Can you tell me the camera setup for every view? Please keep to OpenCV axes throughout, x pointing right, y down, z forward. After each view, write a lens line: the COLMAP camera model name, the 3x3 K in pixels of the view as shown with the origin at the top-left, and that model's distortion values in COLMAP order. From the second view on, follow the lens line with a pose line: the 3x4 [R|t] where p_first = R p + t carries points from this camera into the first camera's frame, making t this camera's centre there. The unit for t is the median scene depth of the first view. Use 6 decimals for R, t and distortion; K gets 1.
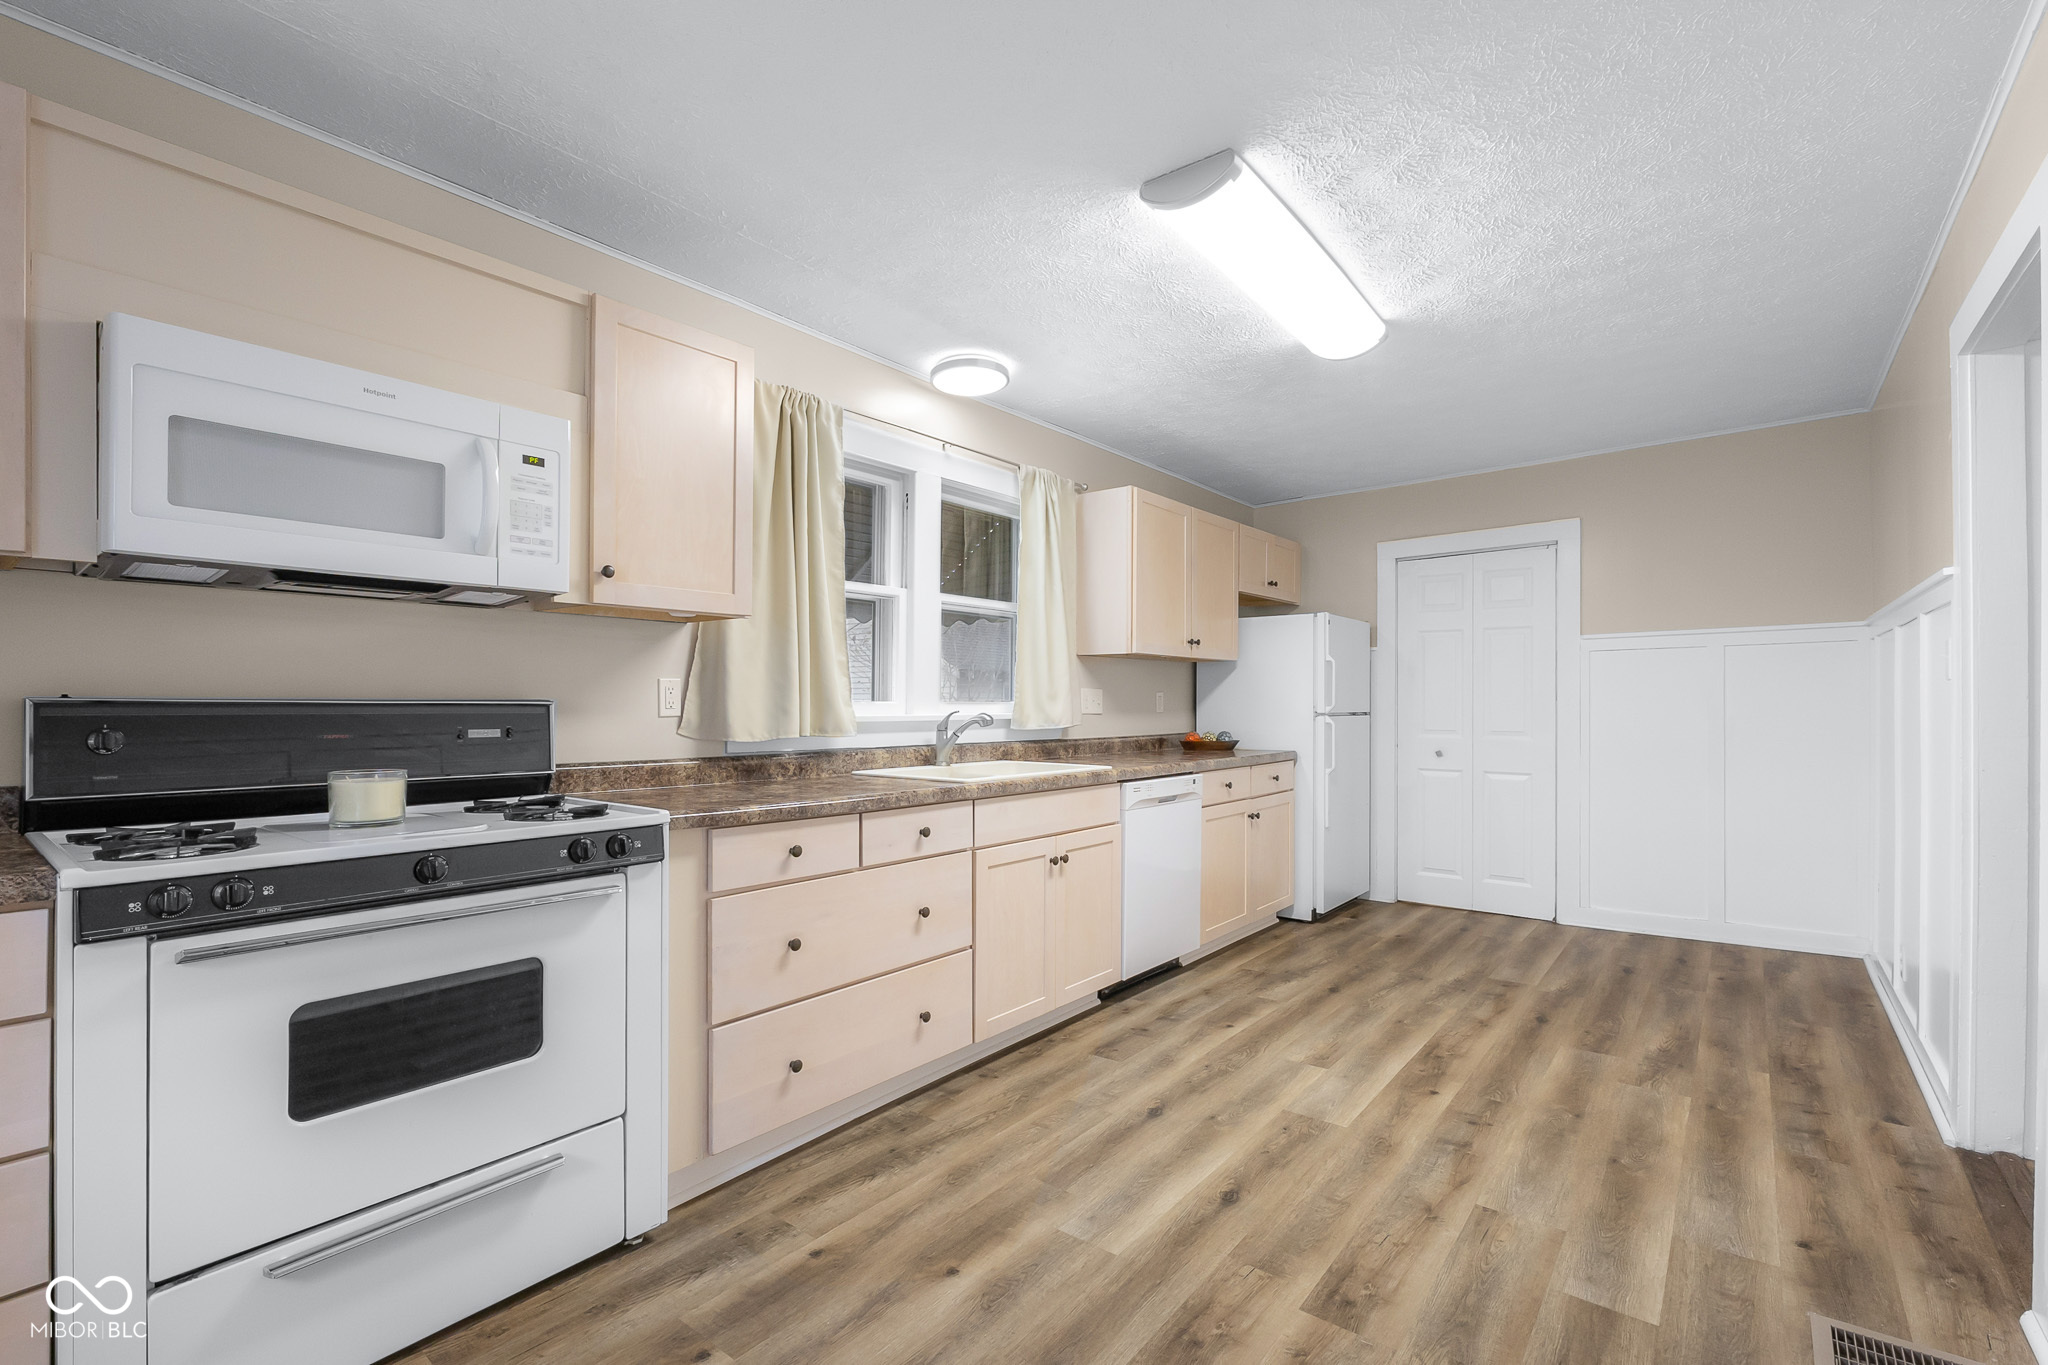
lens RADIAL K [[905.6, 0, 1019.2], [0, 905.6, 694.6], [0, 0, 1]] dist [-0.003679, -0.000020]
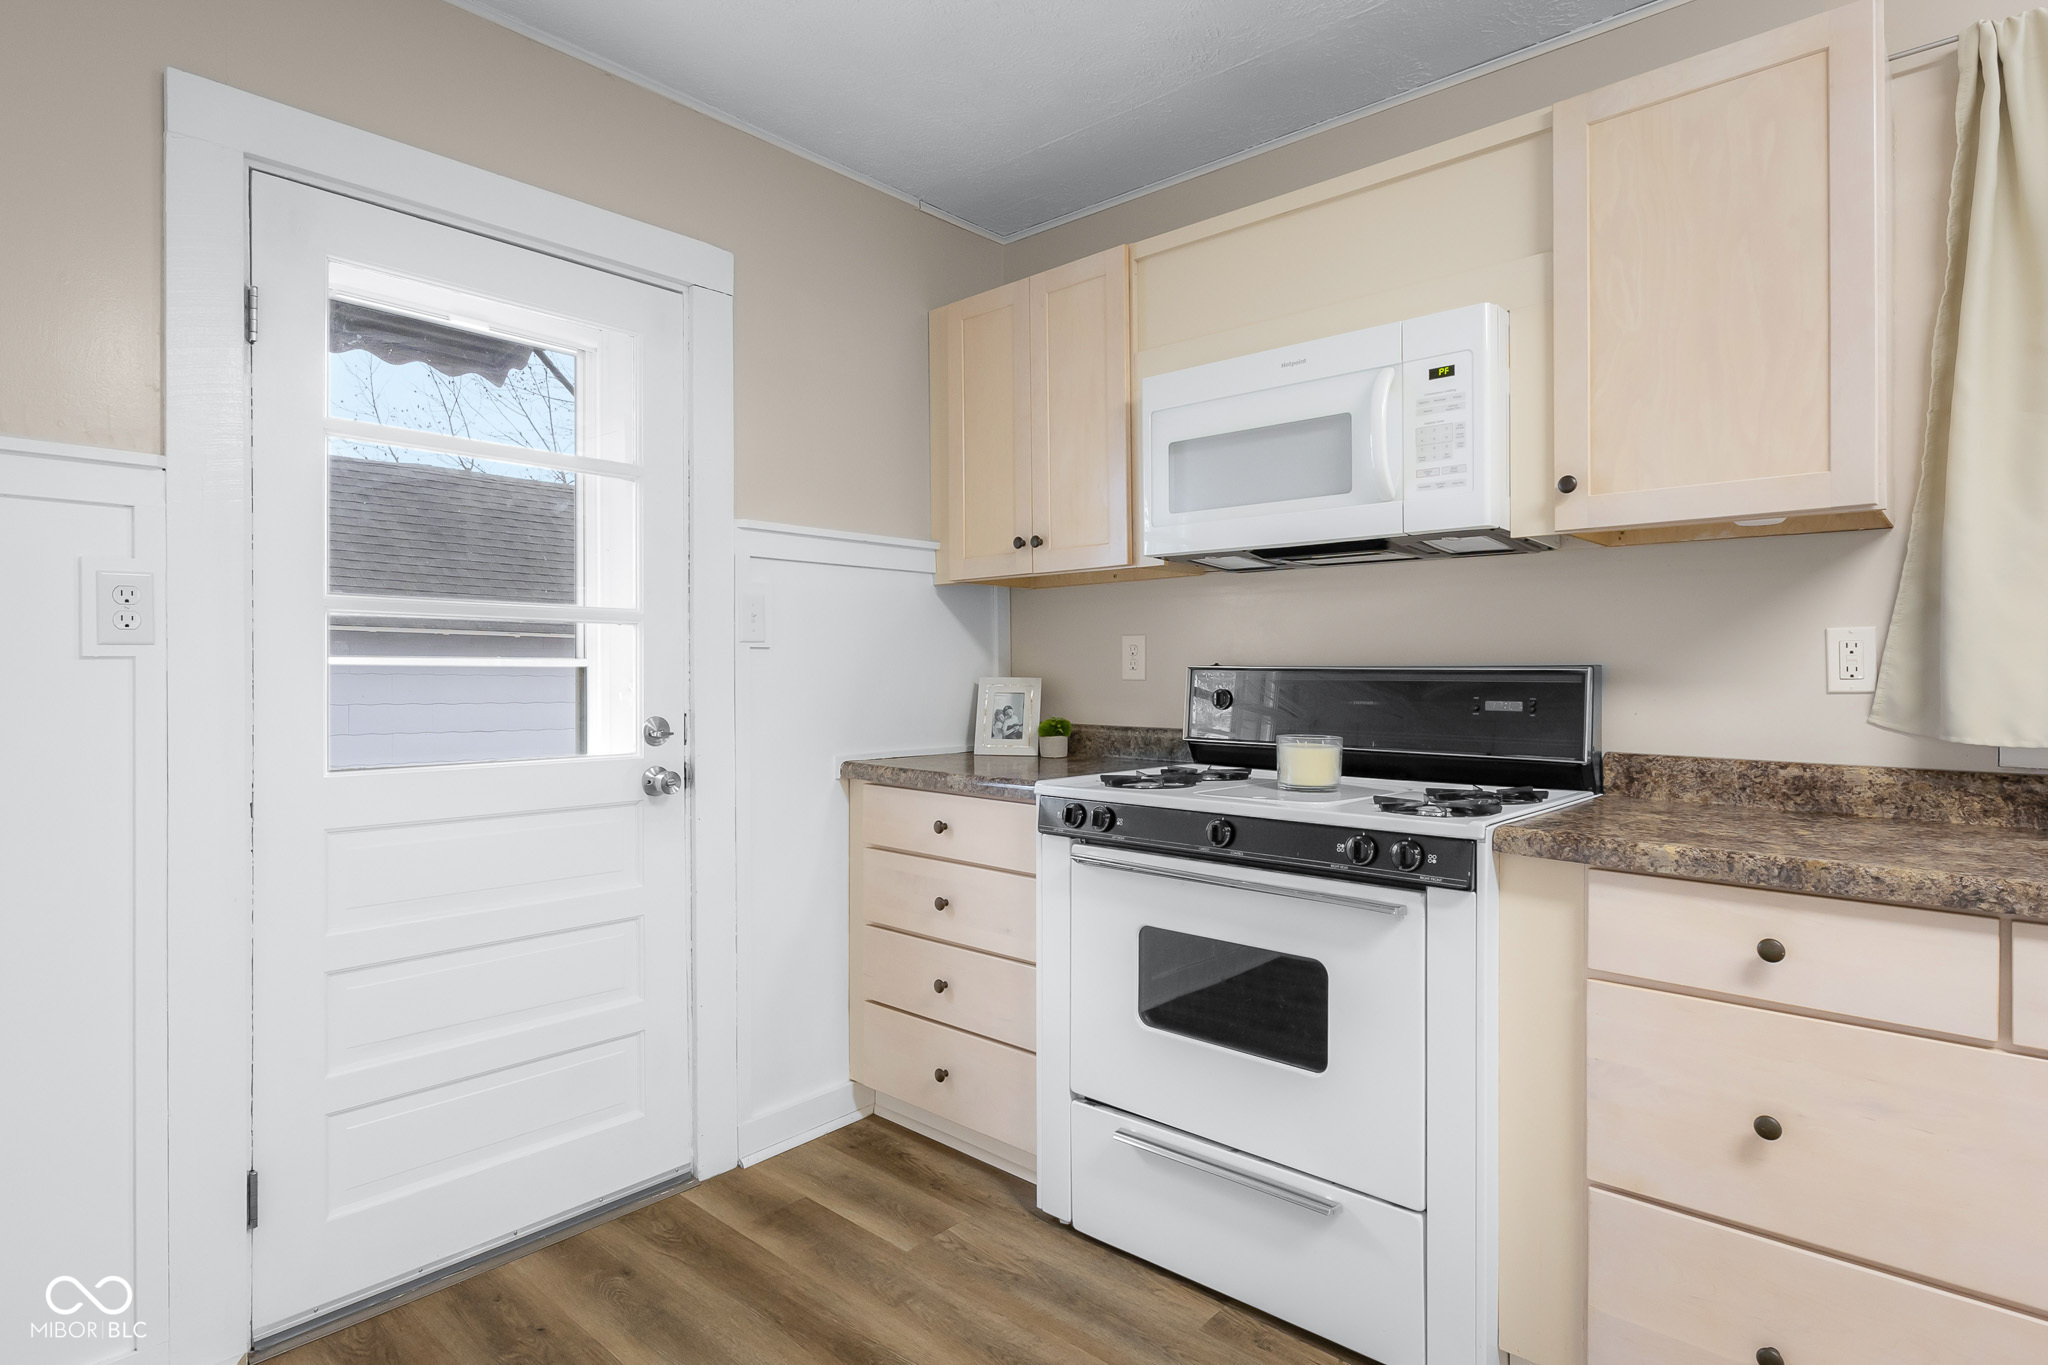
lens RADIAL K [[1064.7, 0, 1031.3], [0, 1064.7, 668.6], [0, 0, 1]] dist [0.002709, -0.001828]
pose [[-0.051064, -0.003584, -0.998689, 0.328876], [0.007673, 0.999963, -0.003981, 0.007339], [0.998666, -0.007867, -0.051035, 0.506144]]
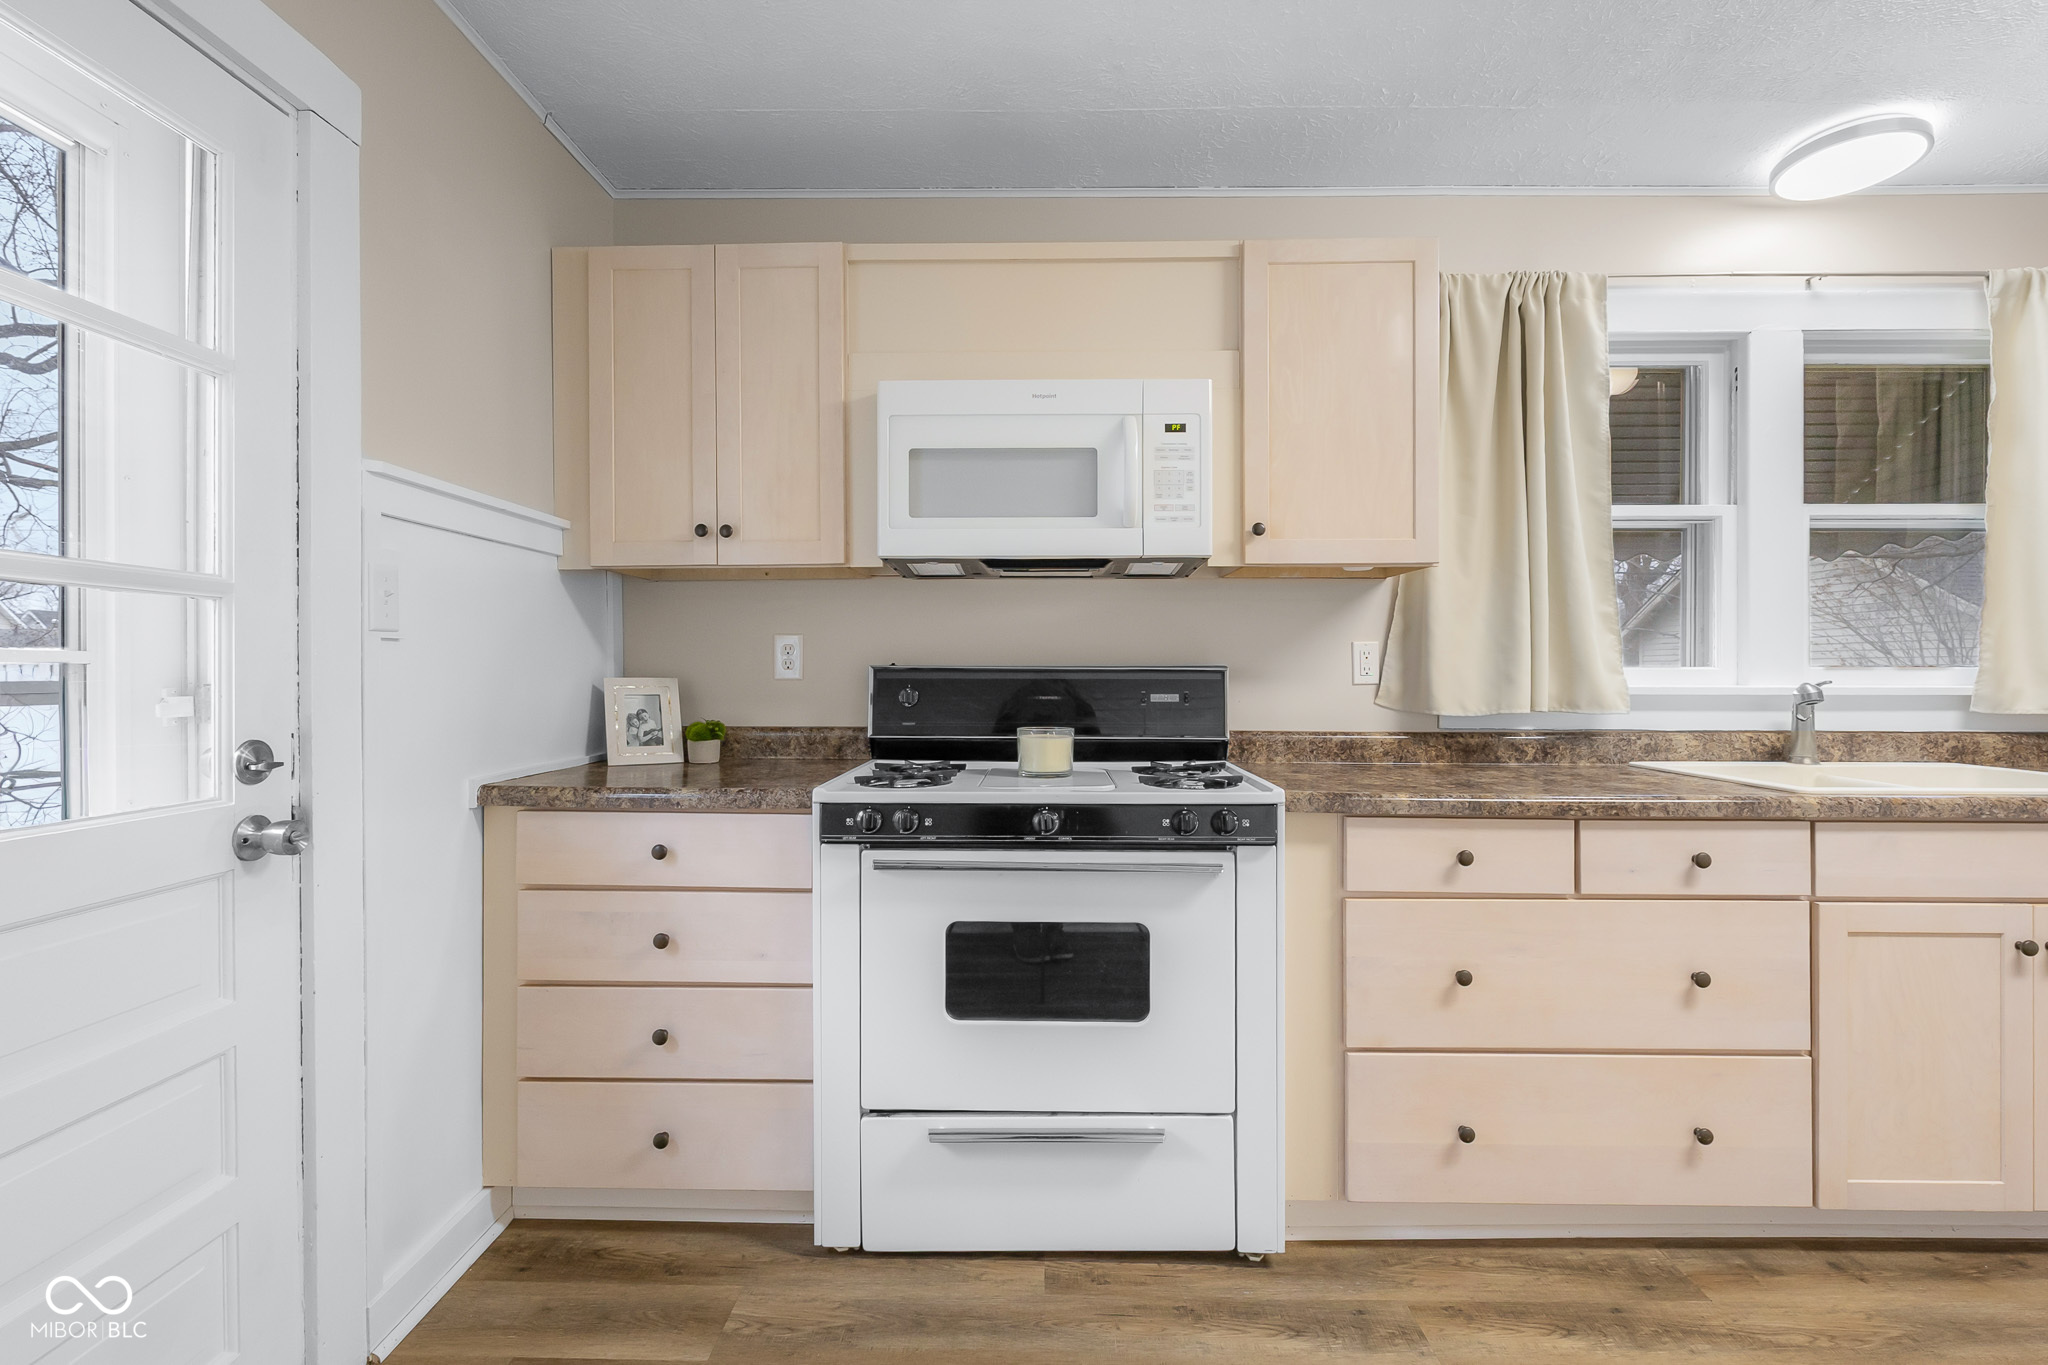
lens RADIAL K [[905.6, 0, 1032.7], [0, 905.6, 663.0], [0, 0, 1]] dist [-0.003679, -0.000020]
pose [[0.612741, -0.007072, -0.790252, 0.119116], [0.007414, 0.999967, -0.003200, 0.003751], [0.790249, -0.003898, 0.612773, 0.191729]]
